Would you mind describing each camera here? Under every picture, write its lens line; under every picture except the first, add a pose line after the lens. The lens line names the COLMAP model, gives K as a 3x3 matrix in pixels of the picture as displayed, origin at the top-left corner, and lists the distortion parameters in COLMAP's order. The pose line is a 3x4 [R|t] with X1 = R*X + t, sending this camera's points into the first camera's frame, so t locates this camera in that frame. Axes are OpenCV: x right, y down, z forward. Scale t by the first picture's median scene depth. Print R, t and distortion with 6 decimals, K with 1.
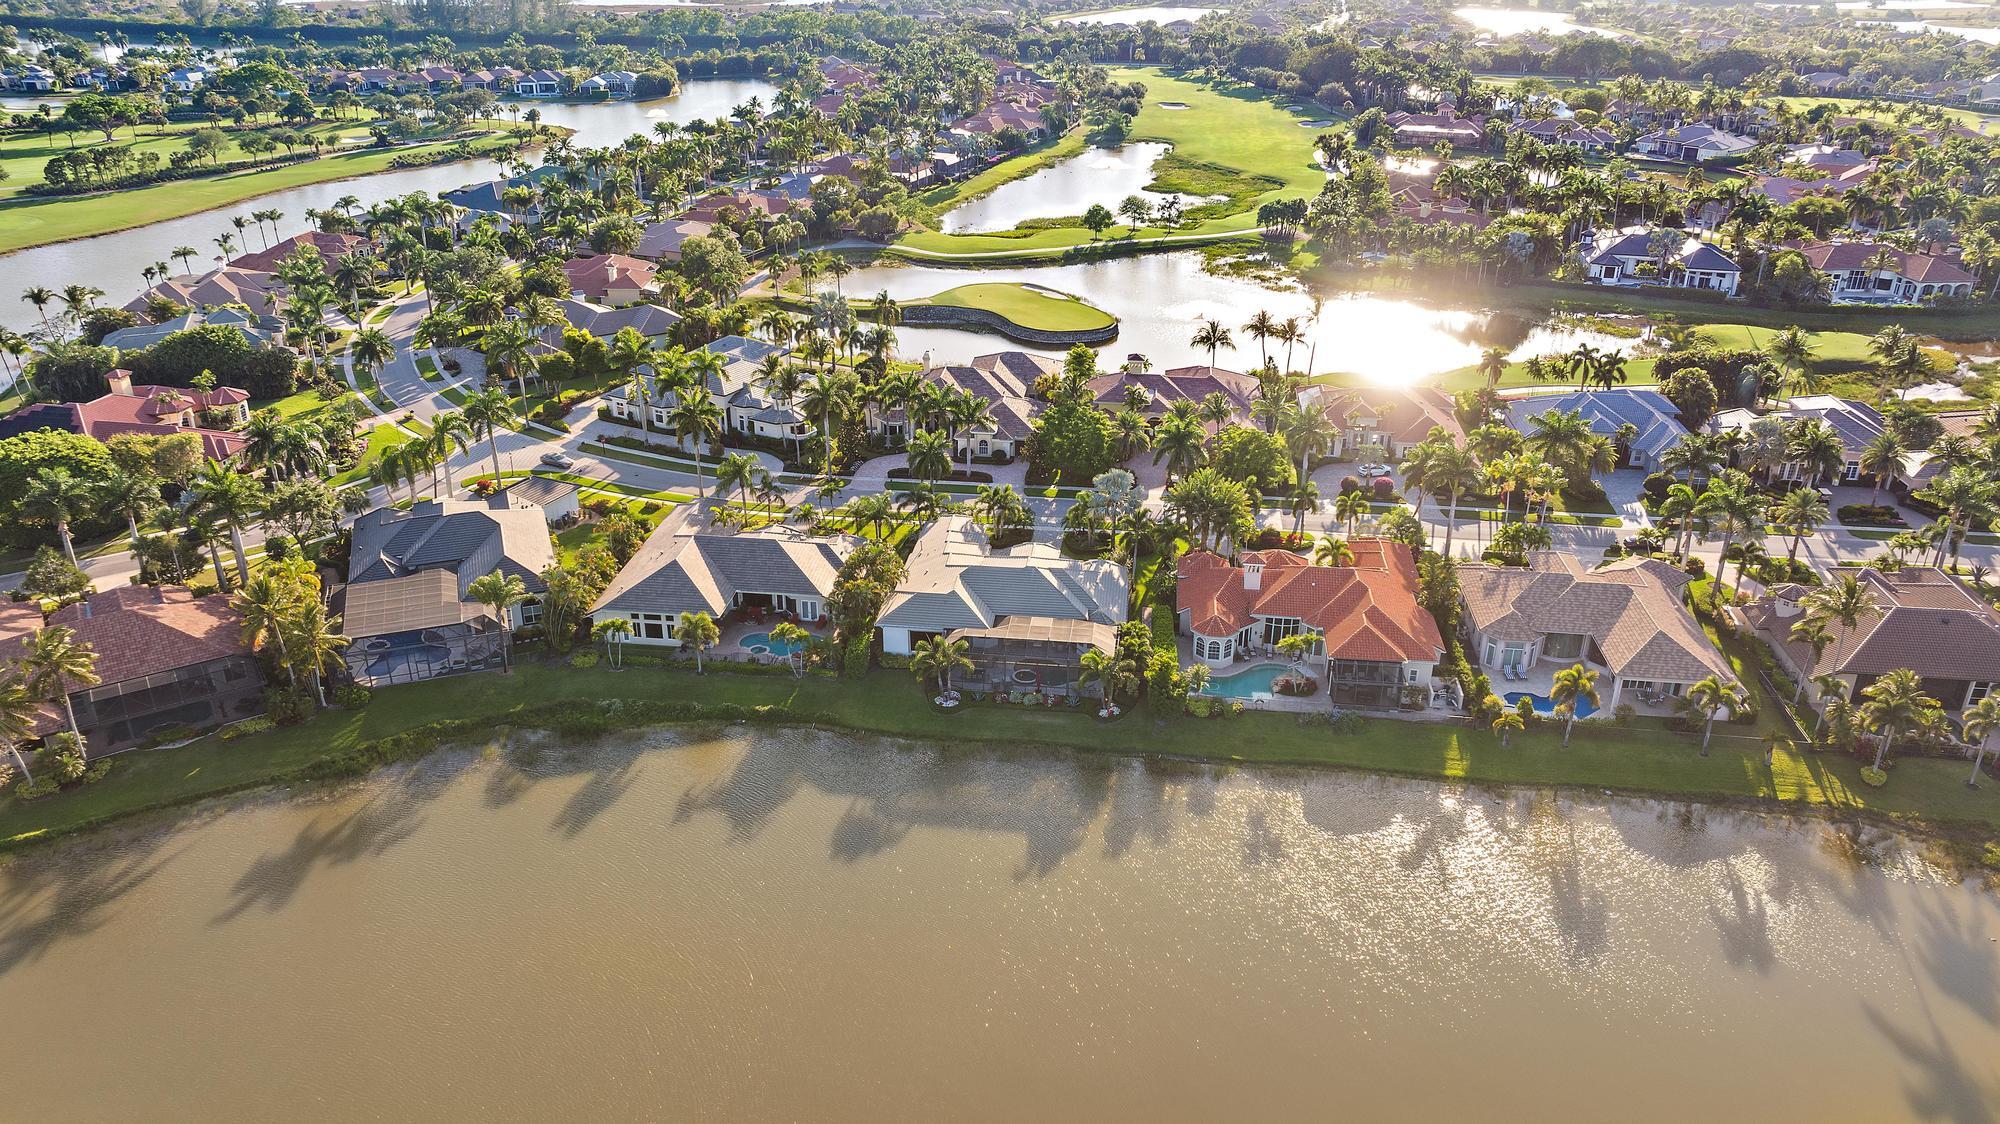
lens RADIAL K [[1434.8, 0, 1006.4], [0, 1434.8, 558.3], [0, 0, 1]] dist [-0.030926, 0.007726]
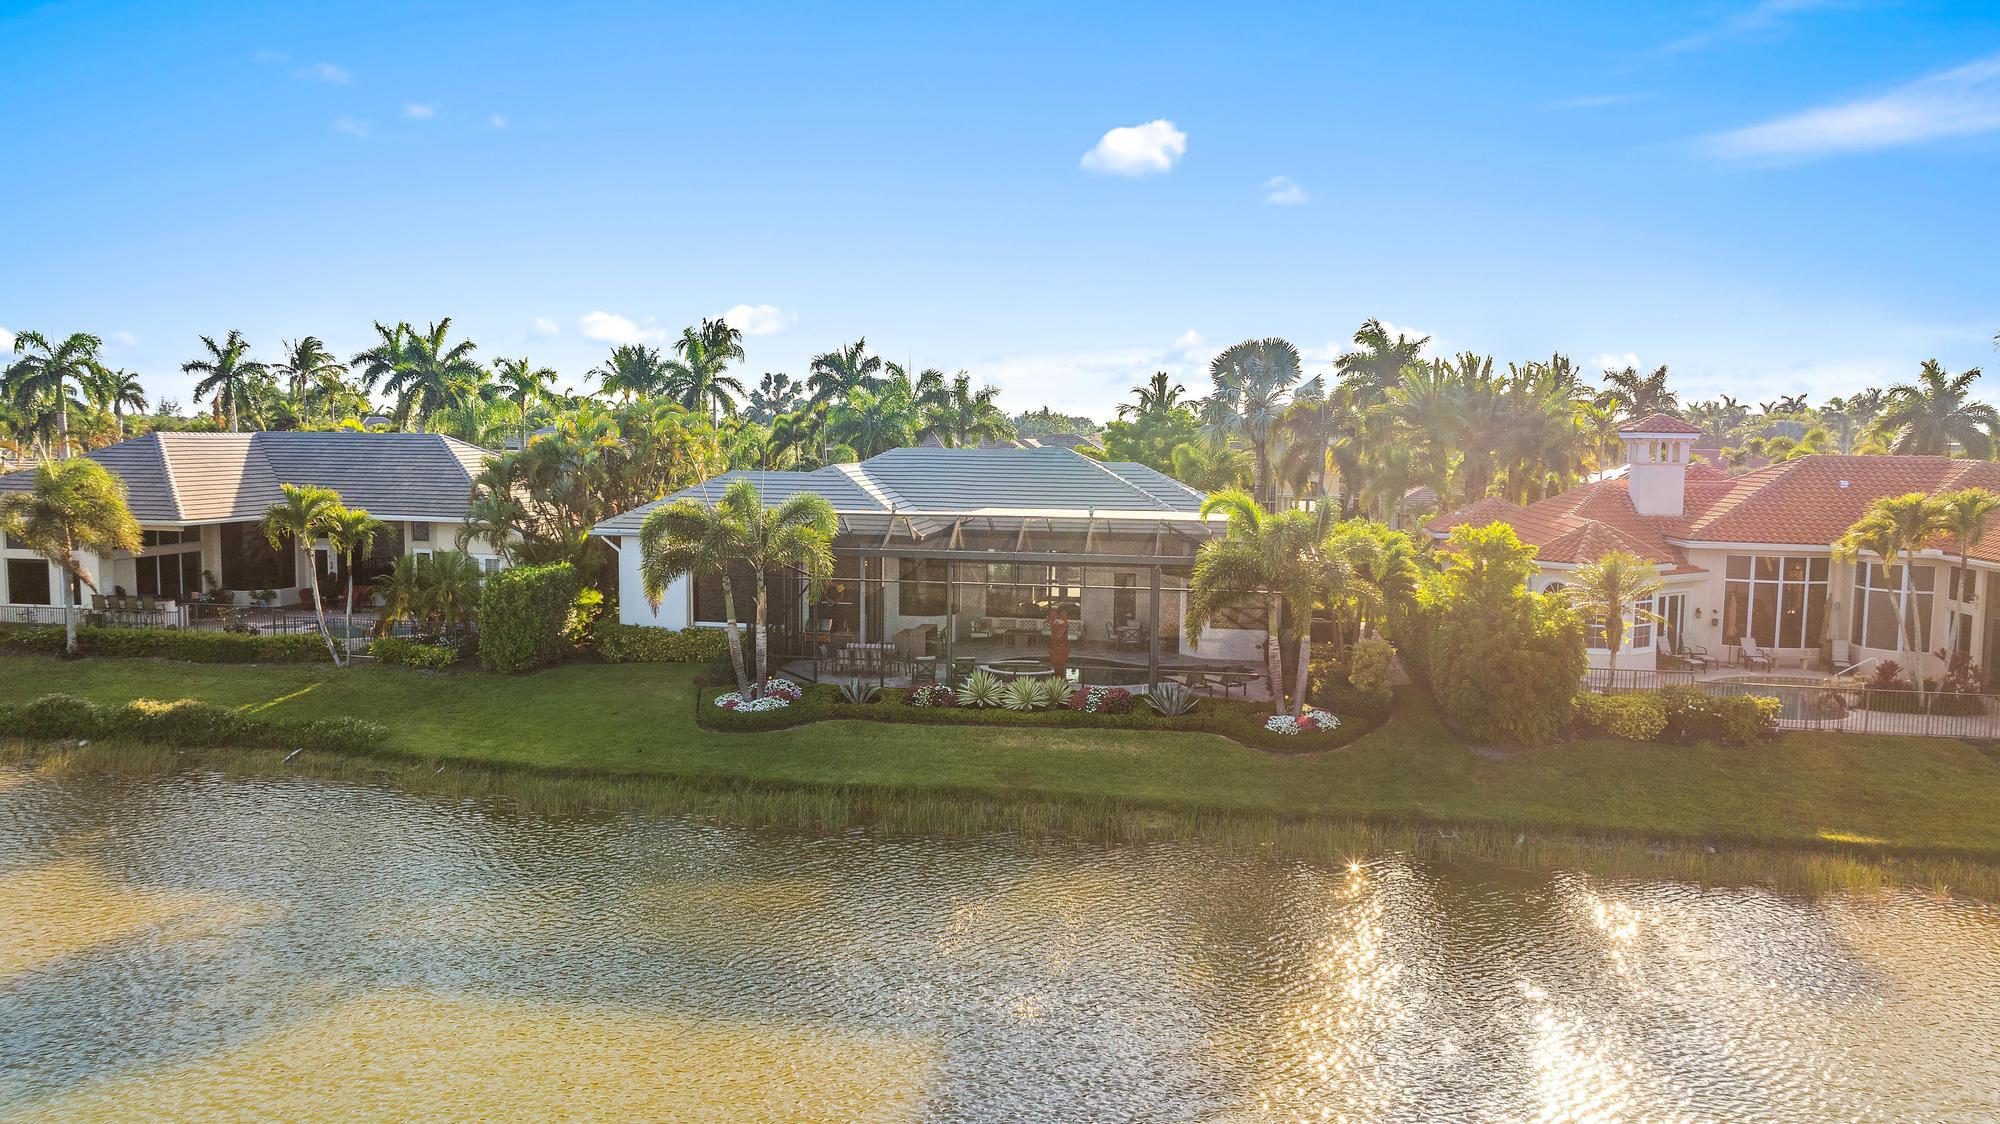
lens RADIAL K [[1434.8, 0, 1006.4], [0, 1434.8, 558.3], [0, 0, 1]] dist [-0.030926, 0.007726]
pose [[0.998234, 0.009171, -0.058691, 0.012561], [-0.028515, 0.940716, -0.337994, 0.074147], [0.052112, 0.339071, 0.939316, 0.305441]]
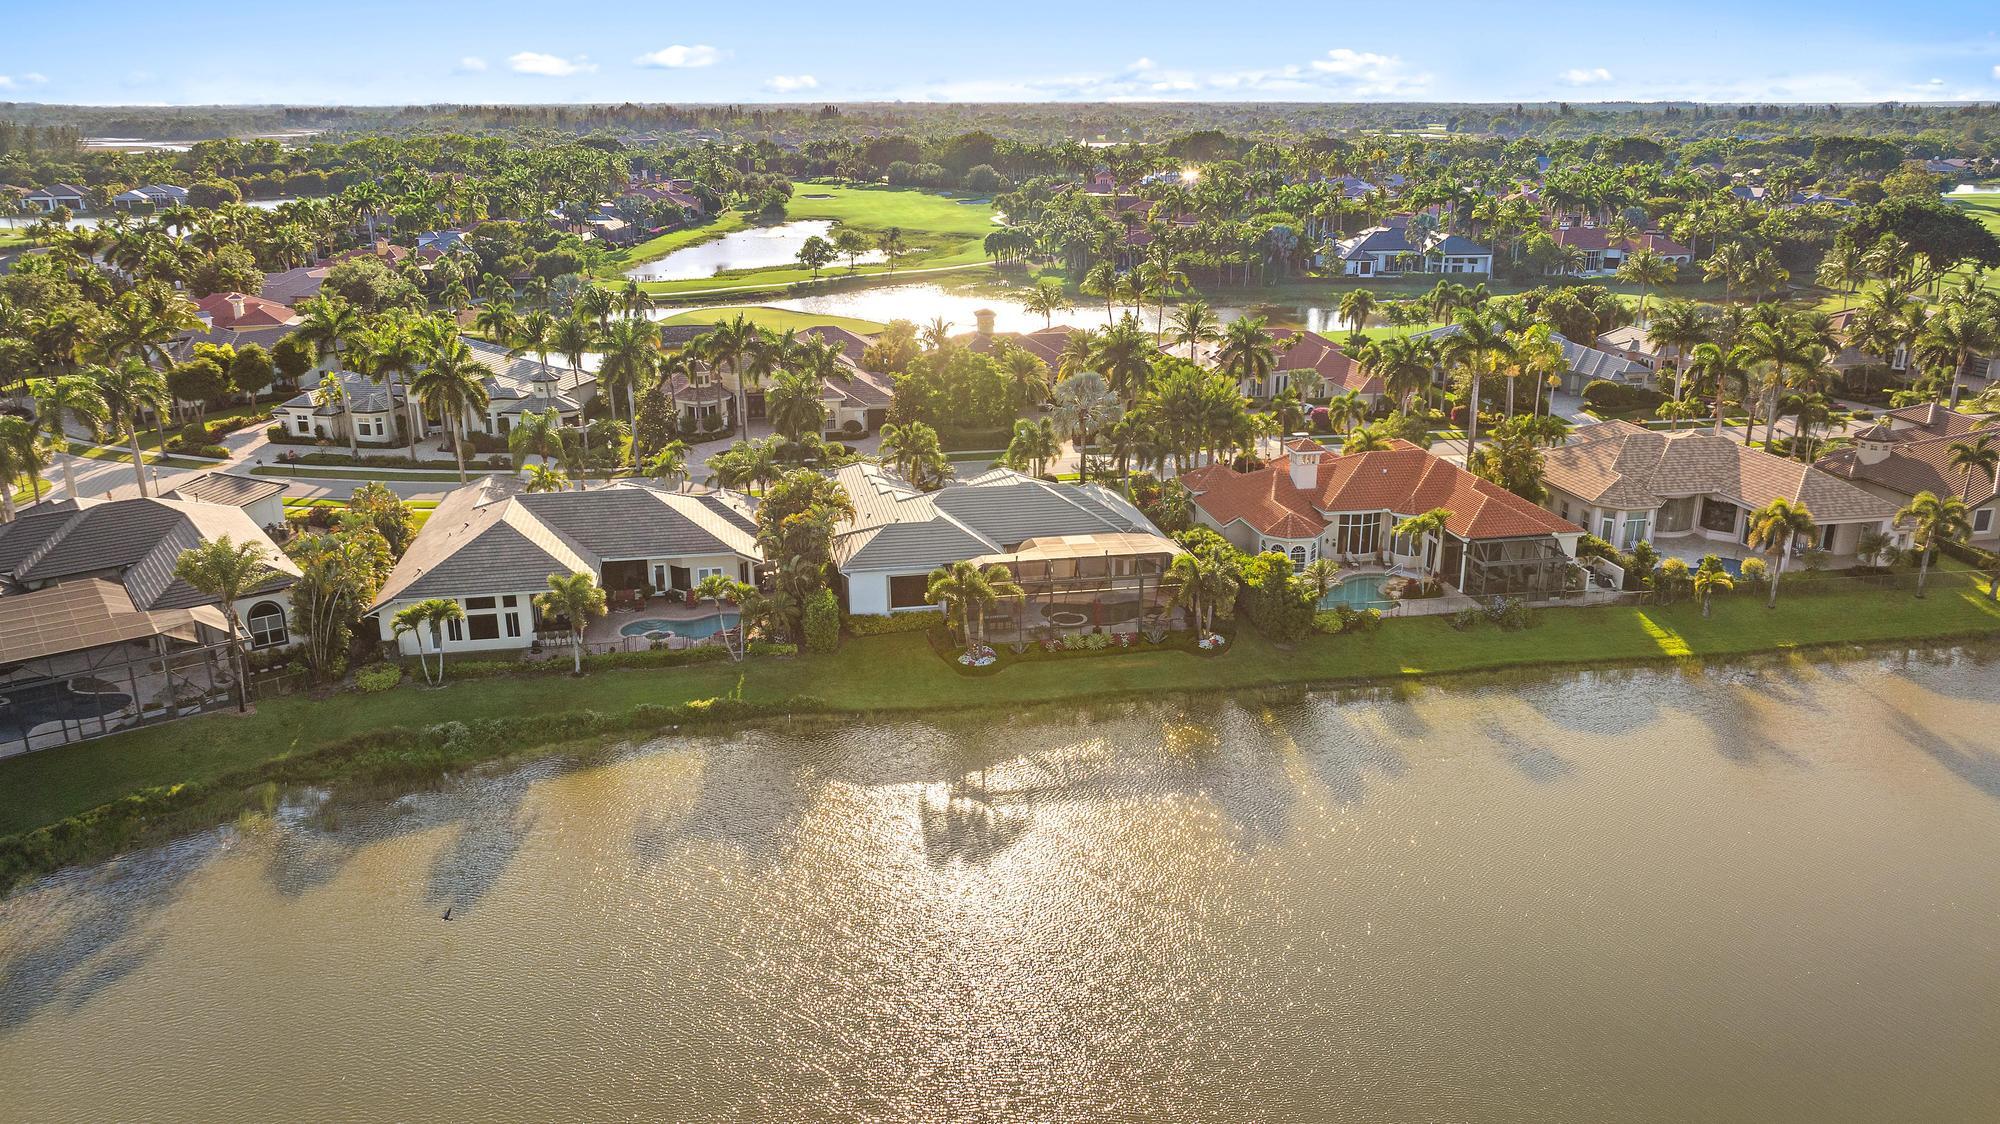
lens RADIAL K [[1434.8, 0, 1006.4], [0, 1434.8, 558.3], [0, 0, 1]] dist [-0.030926, 0.007726]
pose [[0.954666, -0.099787, 0.280458, -0.091472], [0.132151, 0.986281, -0.098920, 0.052220], [-0.266739, 0.131498, 0.954756, 0.151120]]
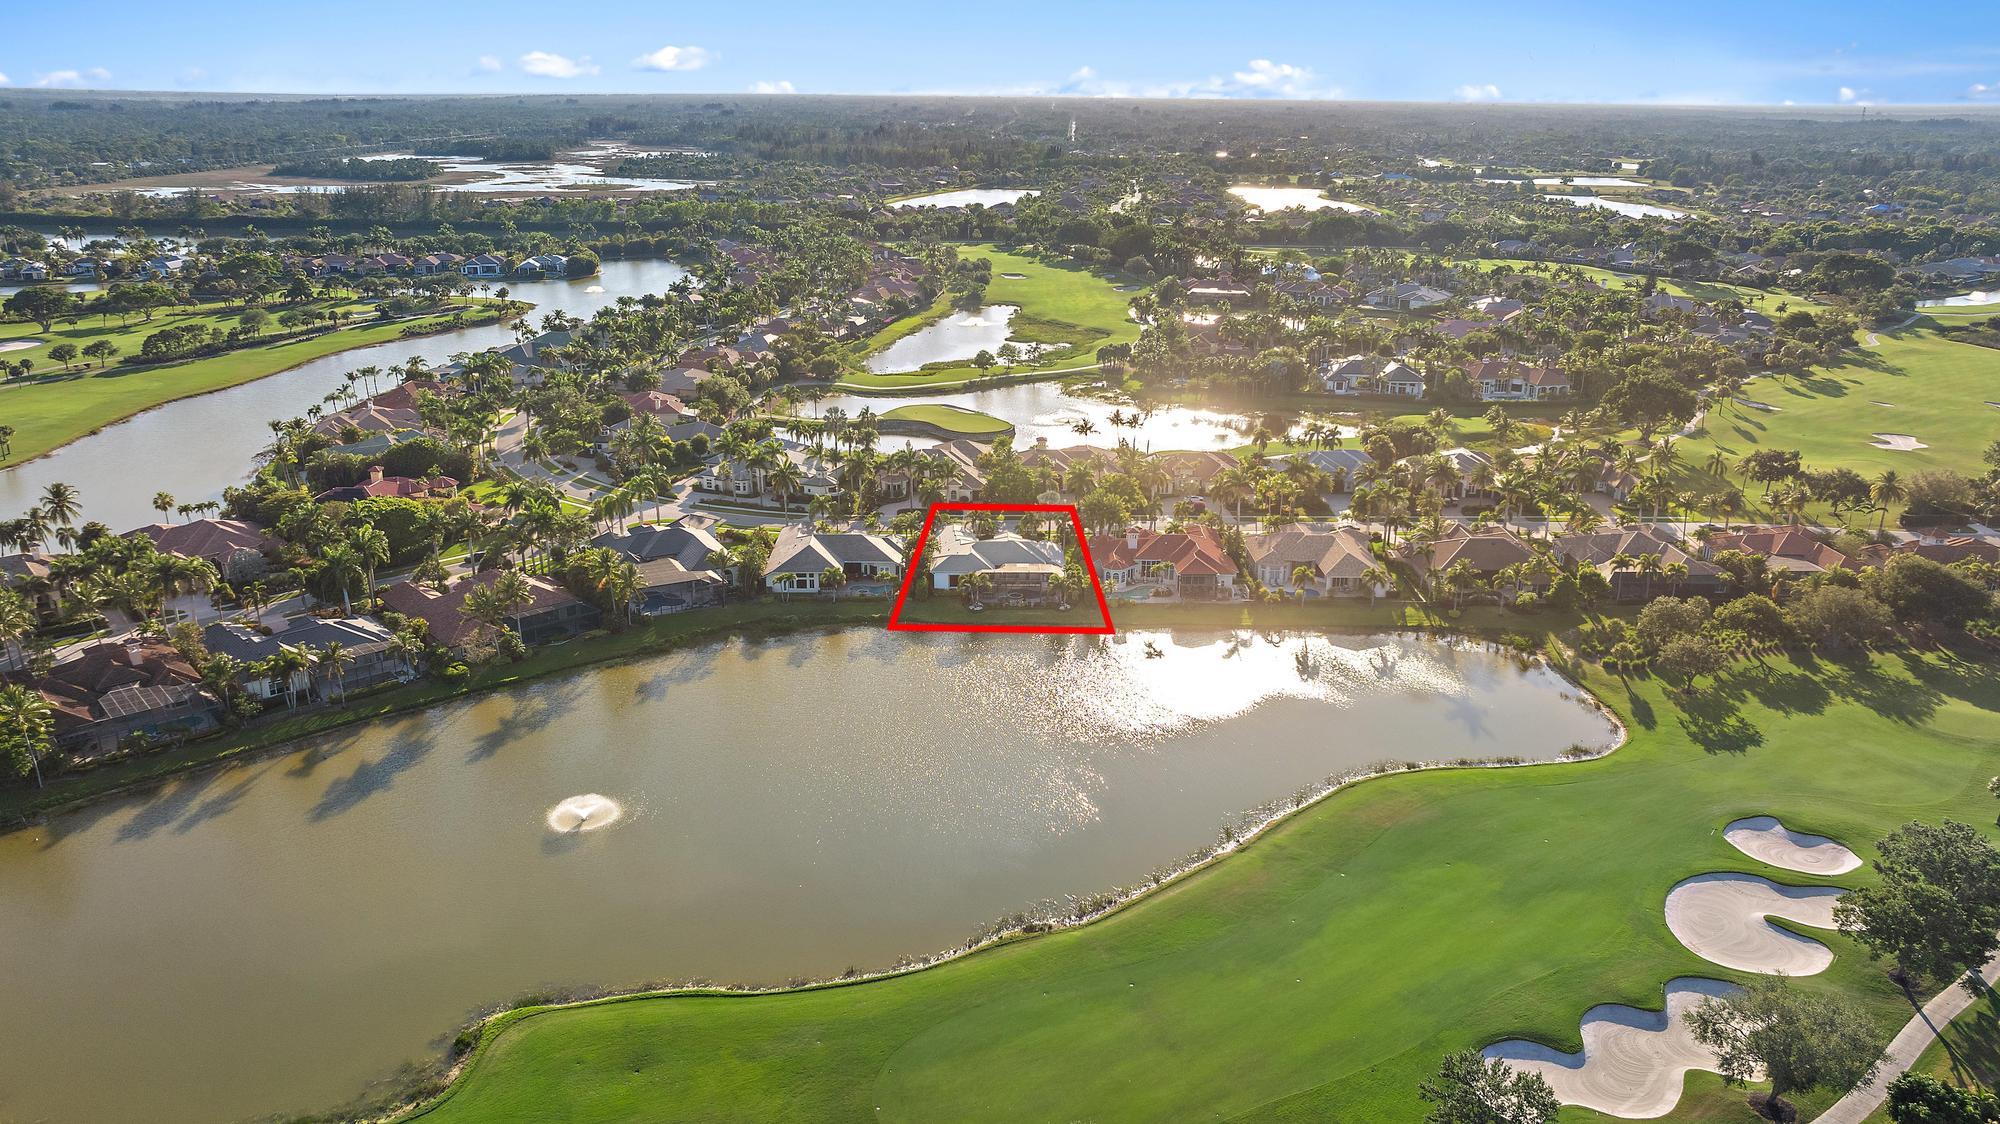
lens RADIAL K [[1434.8, 0, 1006.4], [0, 1434.8, 558.3], [0, 0, 1]] dist [-0.030926, 0.007726]
pose [[0.990839, -0.041525, 0.128509, -0.101731], [0.055028, 0.993119, -0.103378, 0.098624], [-0.123332, 0.109503, 0.986305, -0.353163]]
